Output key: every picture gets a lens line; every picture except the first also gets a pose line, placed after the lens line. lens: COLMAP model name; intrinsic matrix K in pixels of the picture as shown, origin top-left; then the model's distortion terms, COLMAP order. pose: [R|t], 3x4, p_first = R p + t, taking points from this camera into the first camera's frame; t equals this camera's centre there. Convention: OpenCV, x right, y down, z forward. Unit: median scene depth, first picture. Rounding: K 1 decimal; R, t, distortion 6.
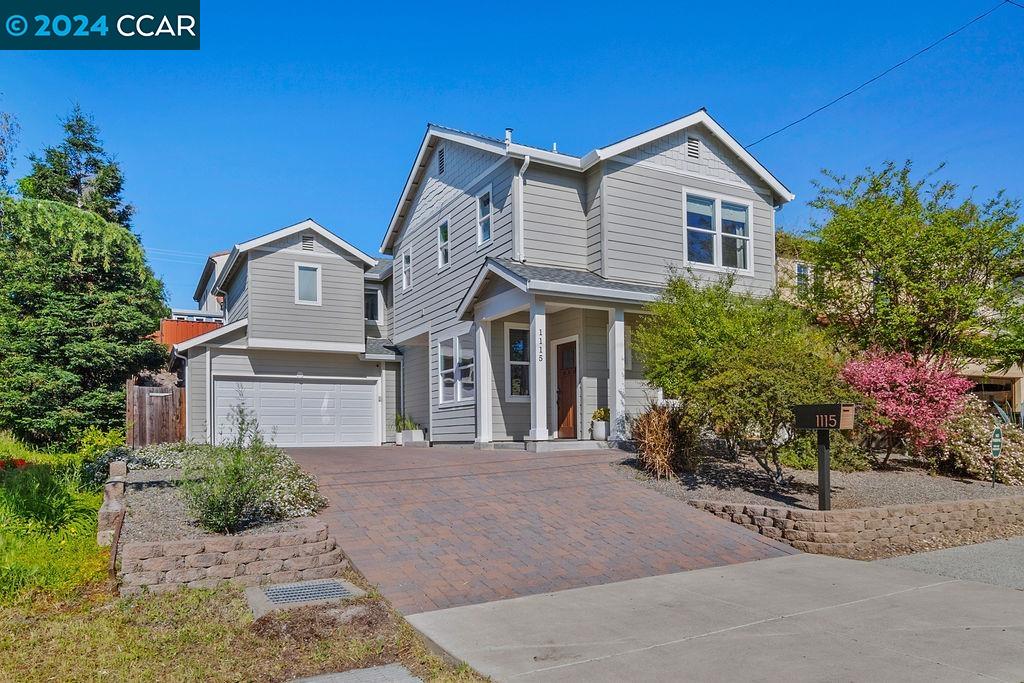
lens RADIAL K [[707.3, 0, 513.2], [0, 707.3, 434.1], [0, 0, 1]] dist [-0.001488, 0.001163]
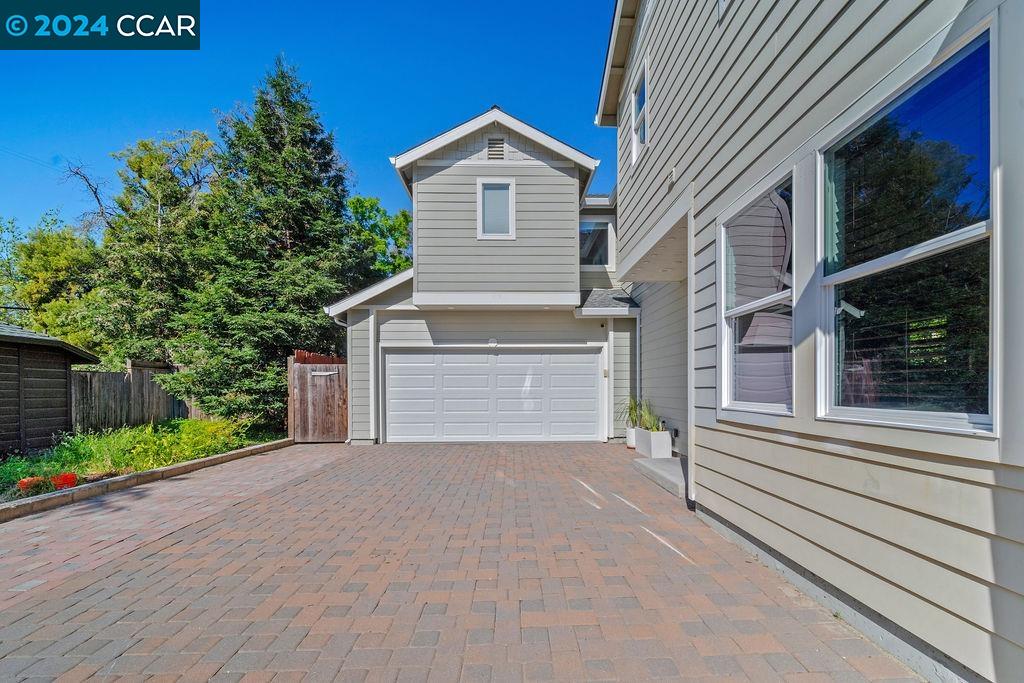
lens RADIAL K [[432.2, 0, 515.6], [0, 432.2, 389.1], [0, 0, 1]] dist [0.001613, 0.000080]
pose [[0.888479, 0.011100, -0.458784, -0.080982], [-0.003778, 0.999850, 0.016873, -0.045818], [0.458903, -0.013258, 0.888388, 0.644202]]
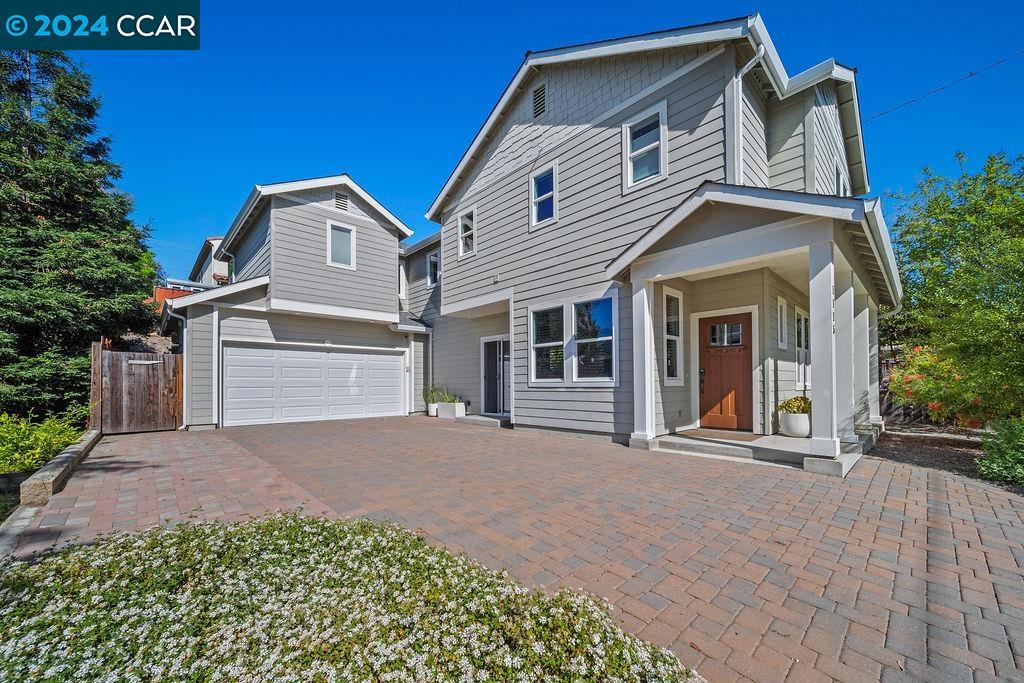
lens RADIAL K [[397.0, 0, 512.5], [0, 397.0, 379.4], [0, 0, 1]] dist [-0.000303, -0.000480]
pose [[0.964834, 0.009210, 0.262700, -0.211796], [-0.007206, 0.999937, -0.008592, -0.034848], [-0.262762, 0.006397, 0.964839, 0.448205]]
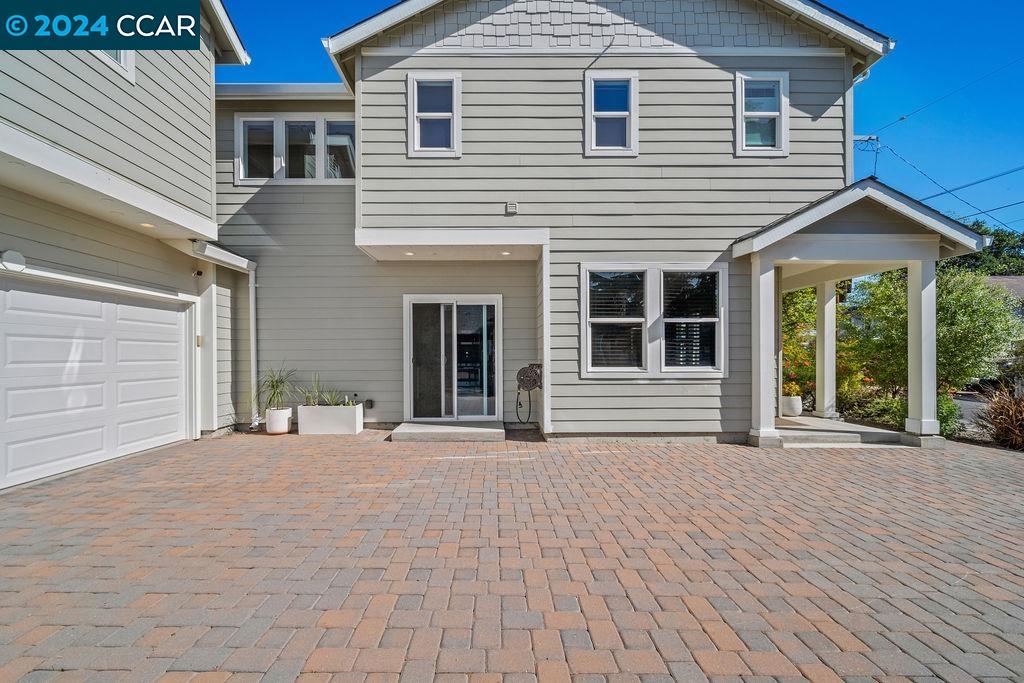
lens RADIAL K [[374.8, 0, 531.2], [0, 374.8, 355.5], [0, 0, 1]] dist [-0.000048, -0.000047]
pose [[0.463598, 0.008442, 0.886005, -0.342312], [-0.010172, 0.999939, -0.004205, -0.045691], [-0.885987, -0.007063, 0.463656, 0.745161]]
